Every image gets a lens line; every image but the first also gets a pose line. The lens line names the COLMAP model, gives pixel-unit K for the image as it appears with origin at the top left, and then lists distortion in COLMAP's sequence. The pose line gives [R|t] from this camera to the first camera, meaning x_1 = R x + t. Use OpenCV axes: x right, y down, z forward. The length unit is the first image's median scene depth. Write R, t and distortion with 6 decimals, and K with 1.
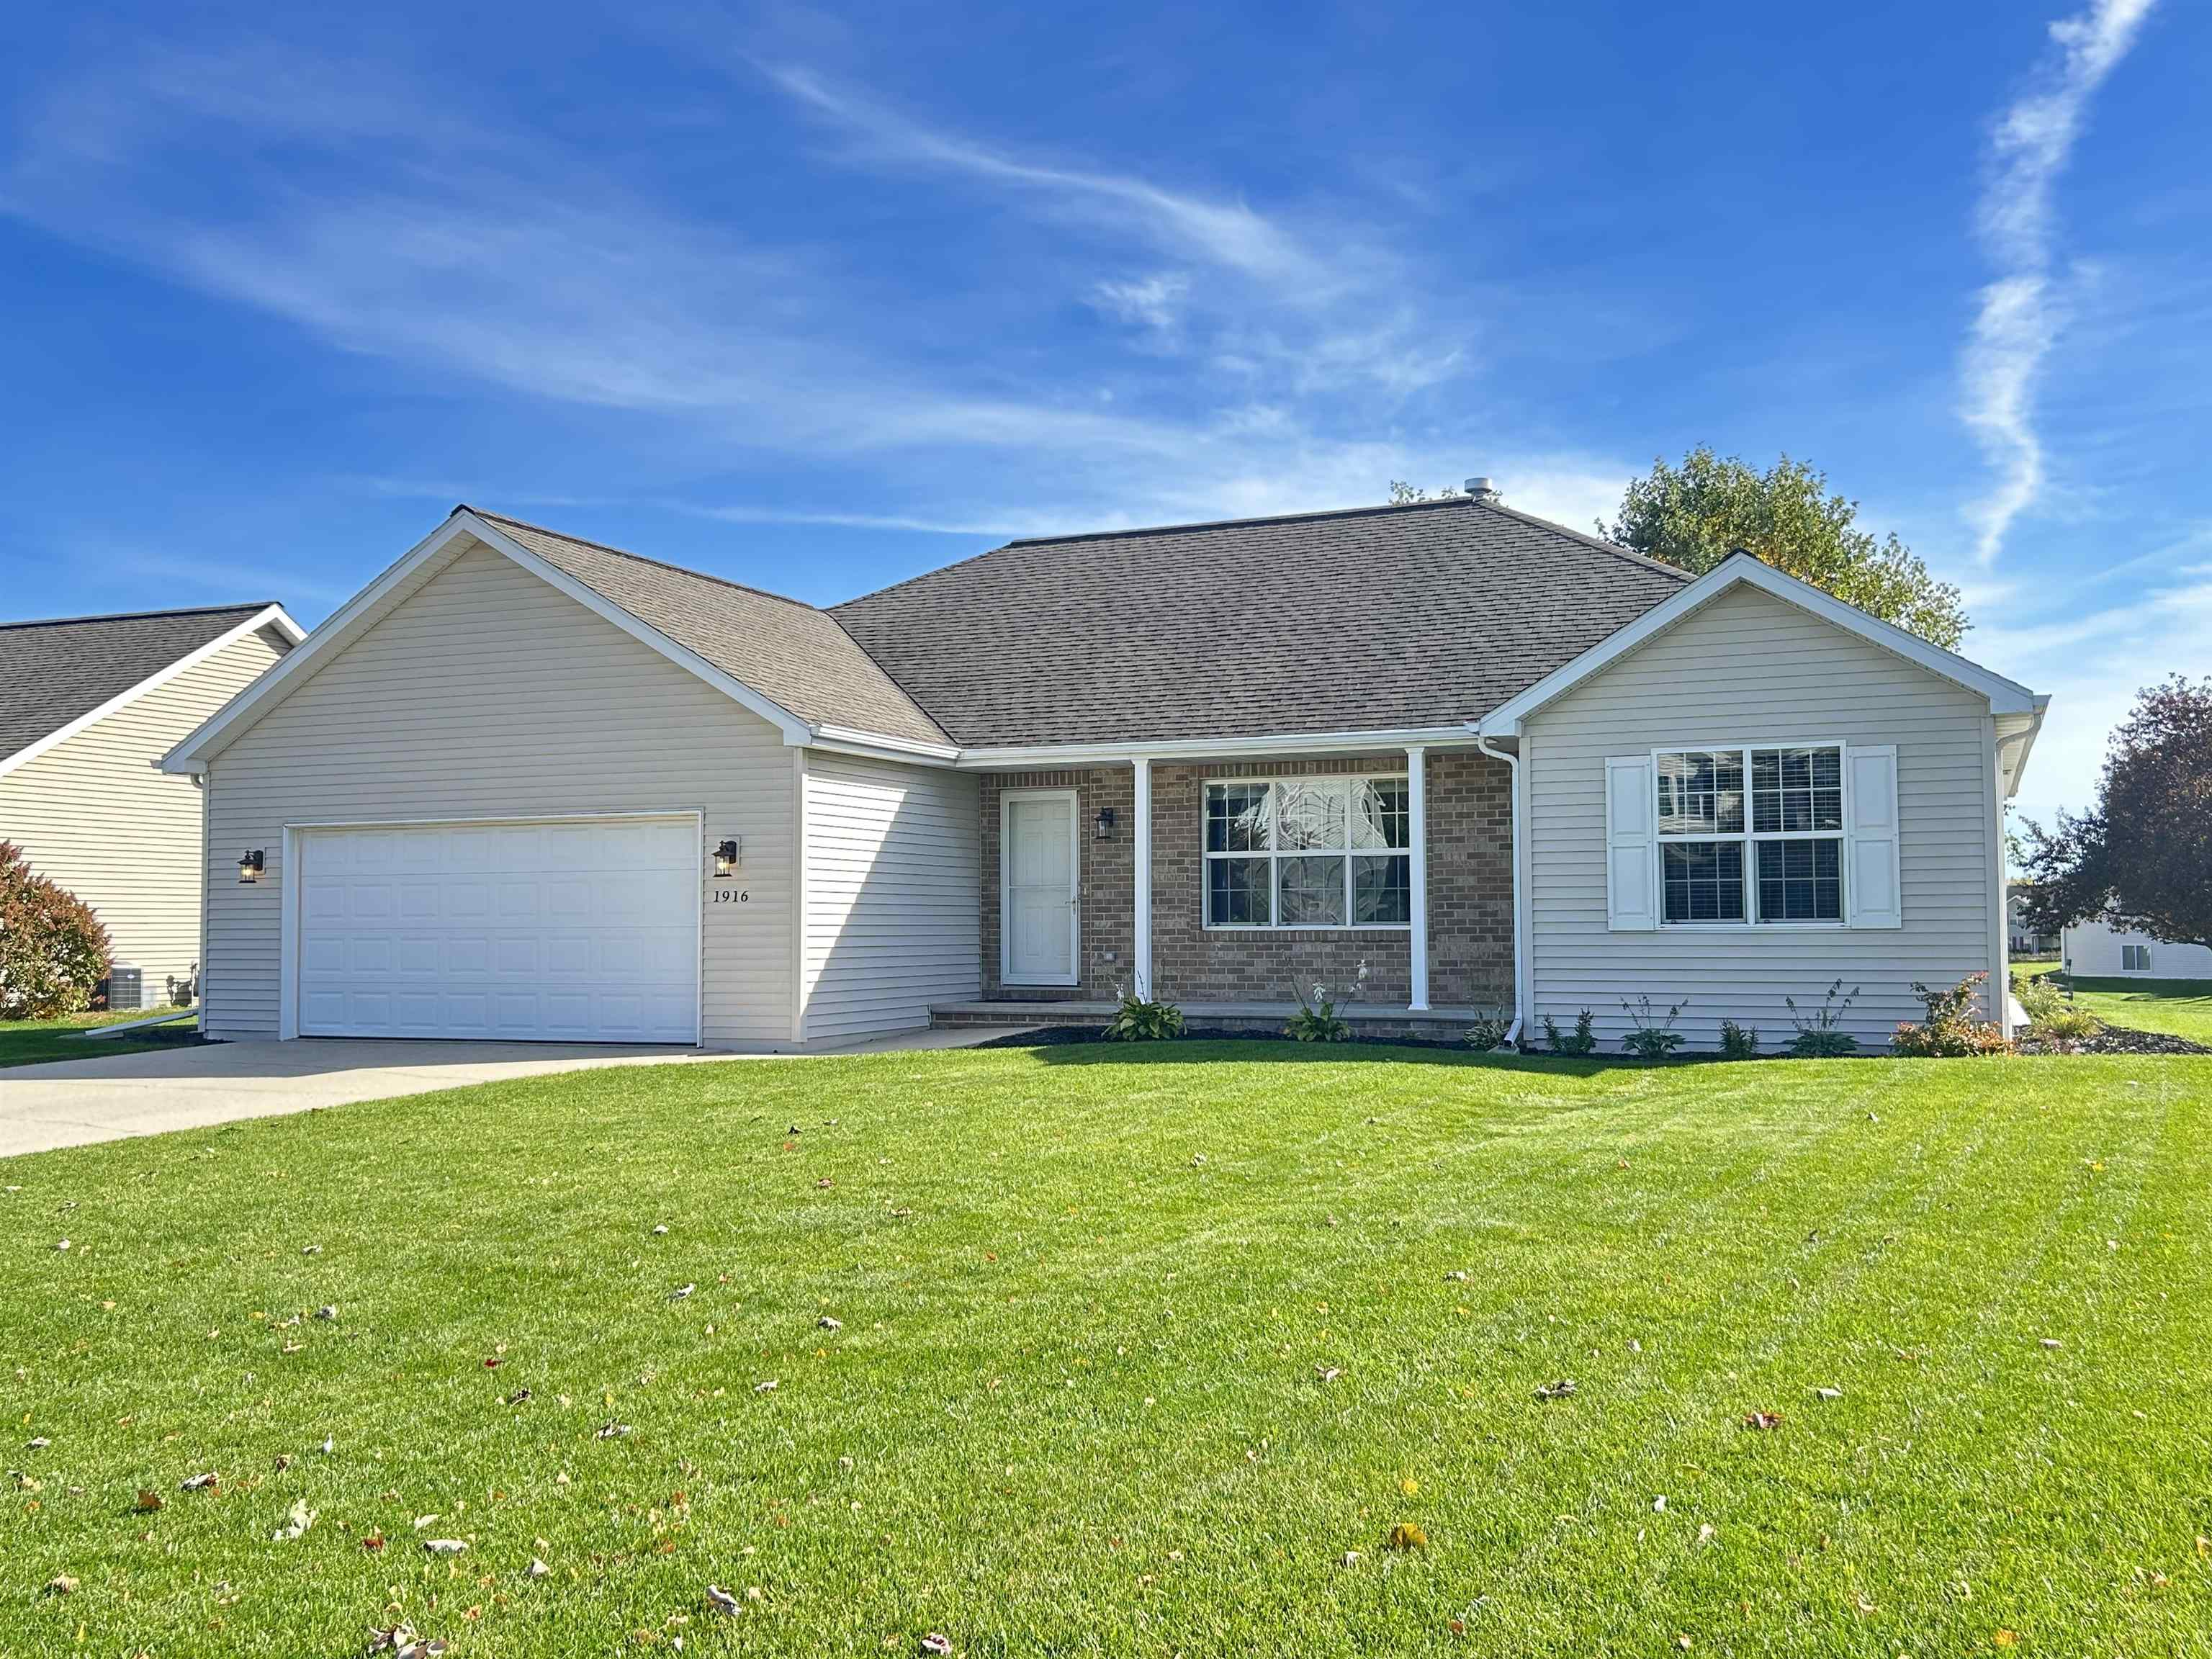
lens RADIAL K [[1985.7, 0, 1107.6], [0, 1985.7, 830.4], [0, 0, 1]] dist [0.012674, 0.000472]
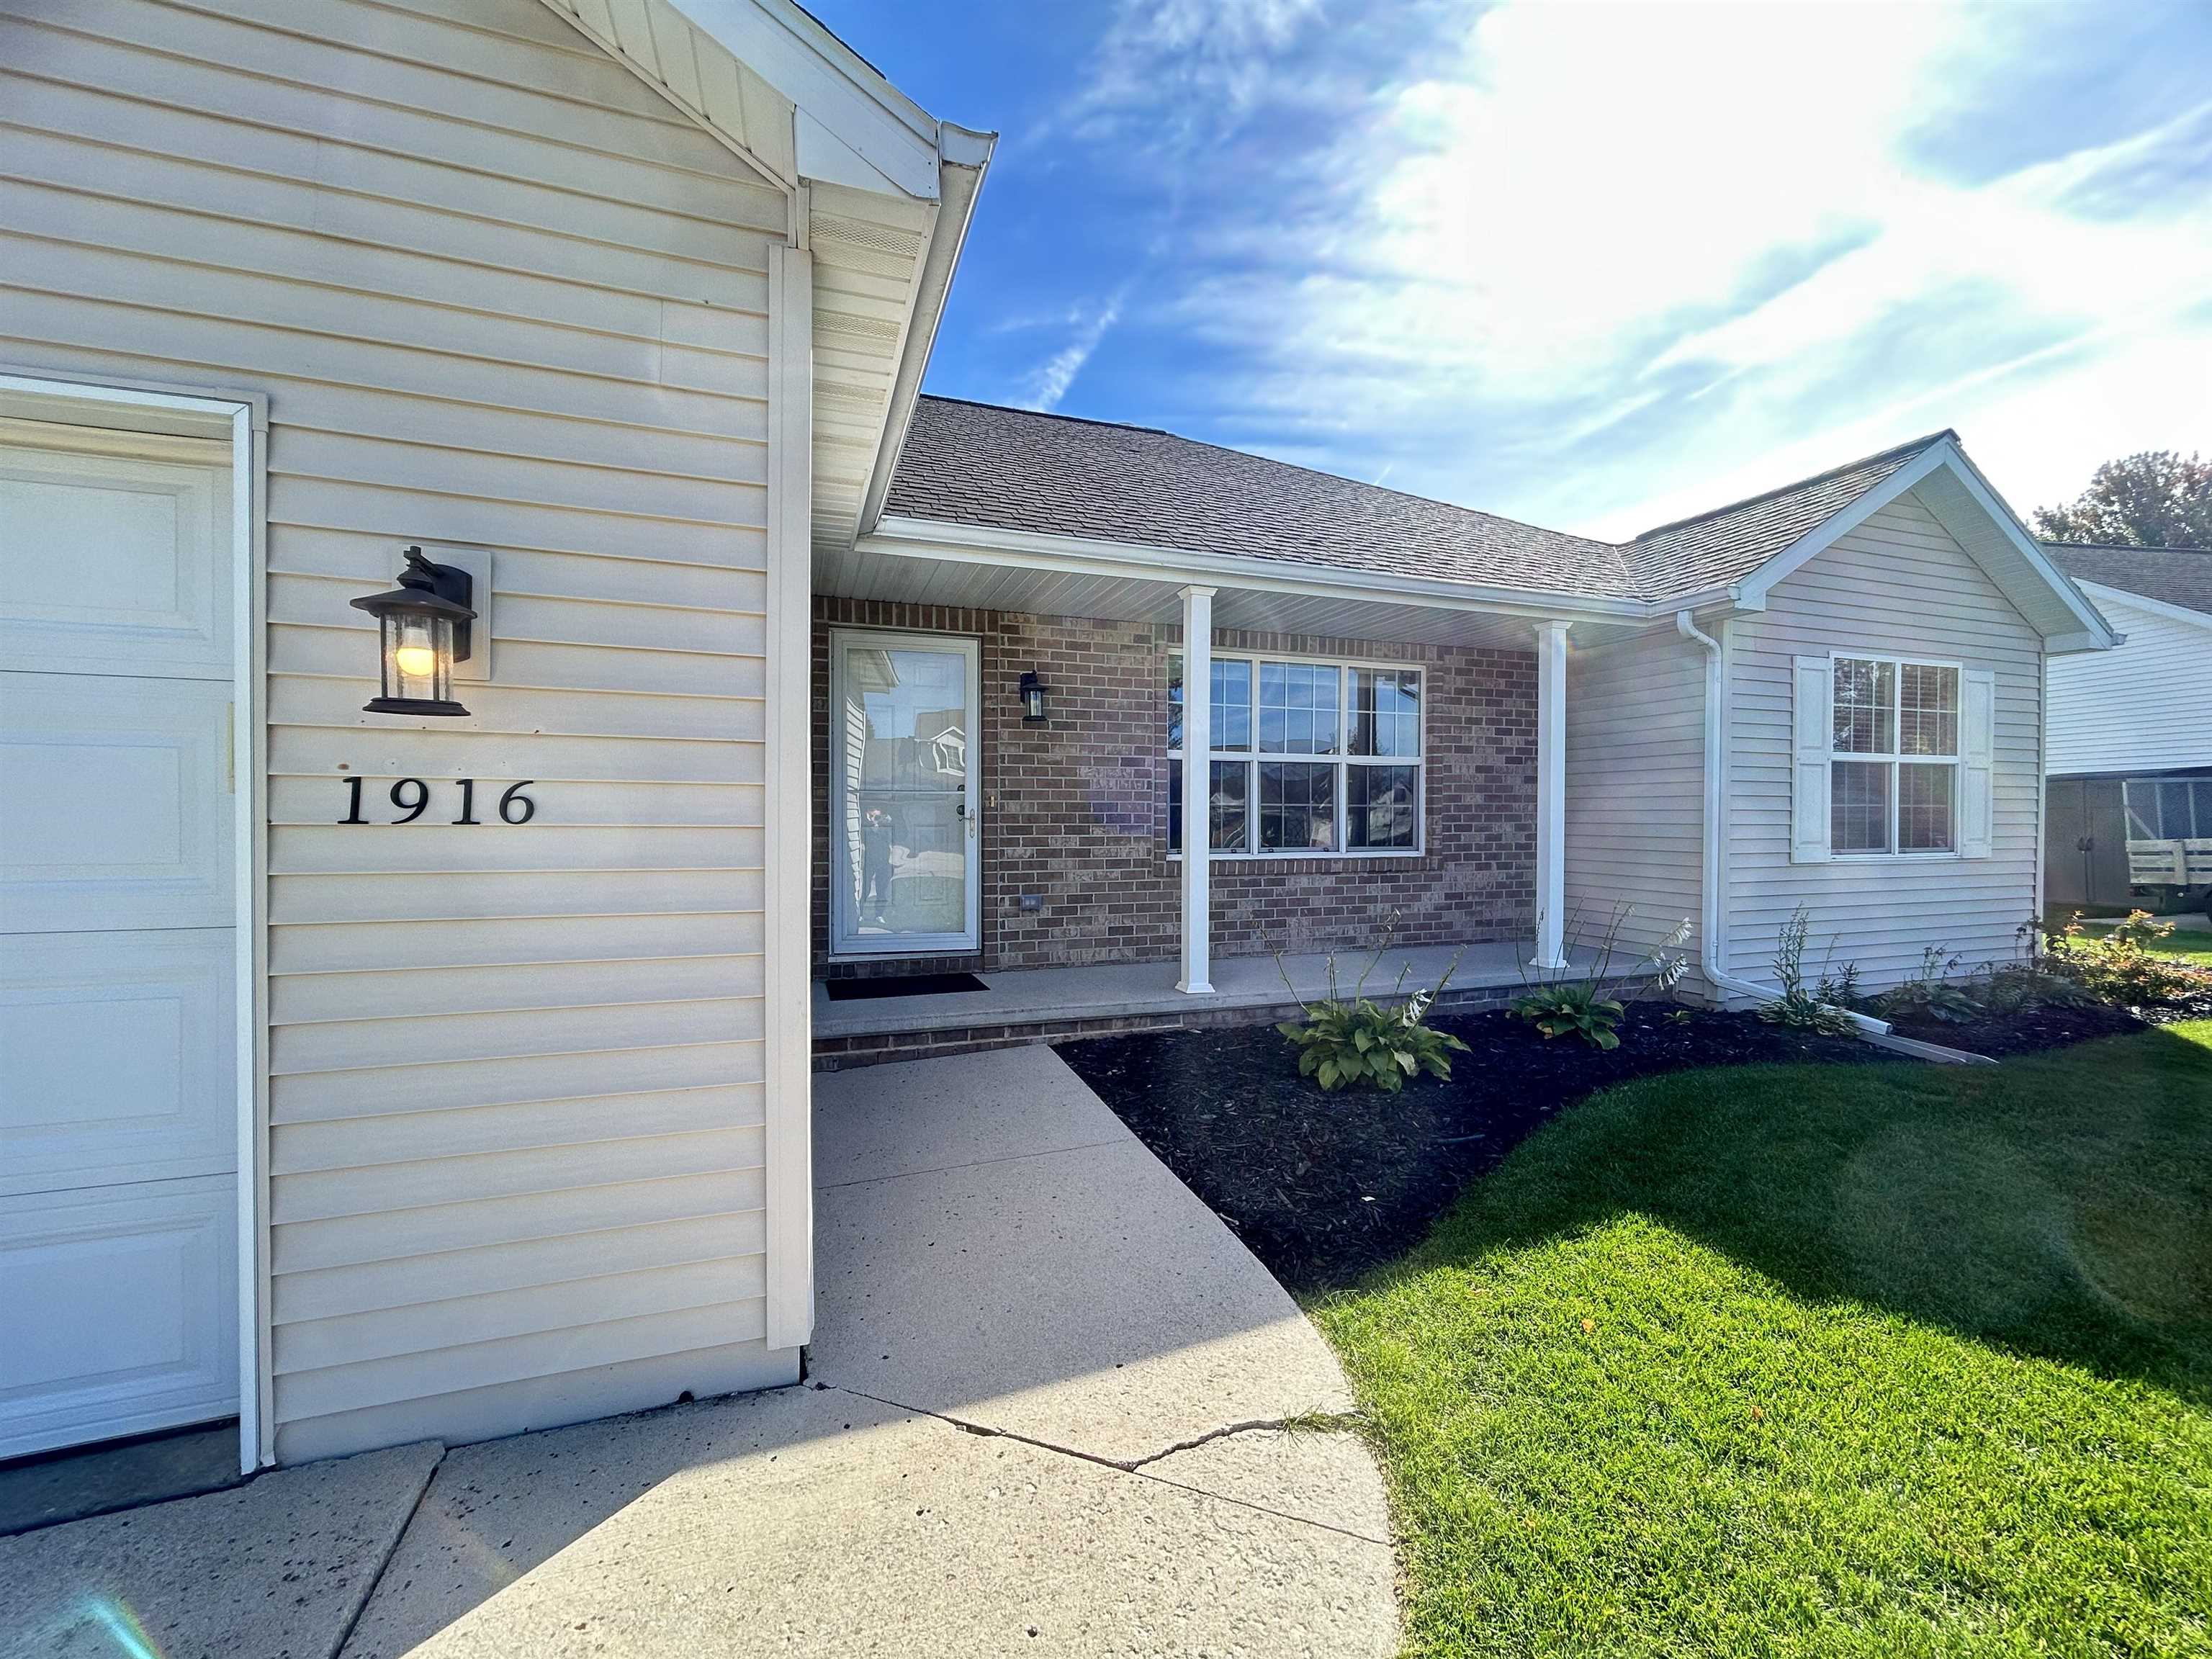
lens RADIAL K [[893.0, 0, 1103.4], [0, 893.0, 821.3], [0, 0, 1]] dist [-0.003484, -0.000169]
pose [[0.734558, 0.003657, 0.678536, -0.192667], [-0.038315, 0.998614, 0.036097, 0.027274], [-0.677463, -0.052513, 0.733680, 0.823024]]
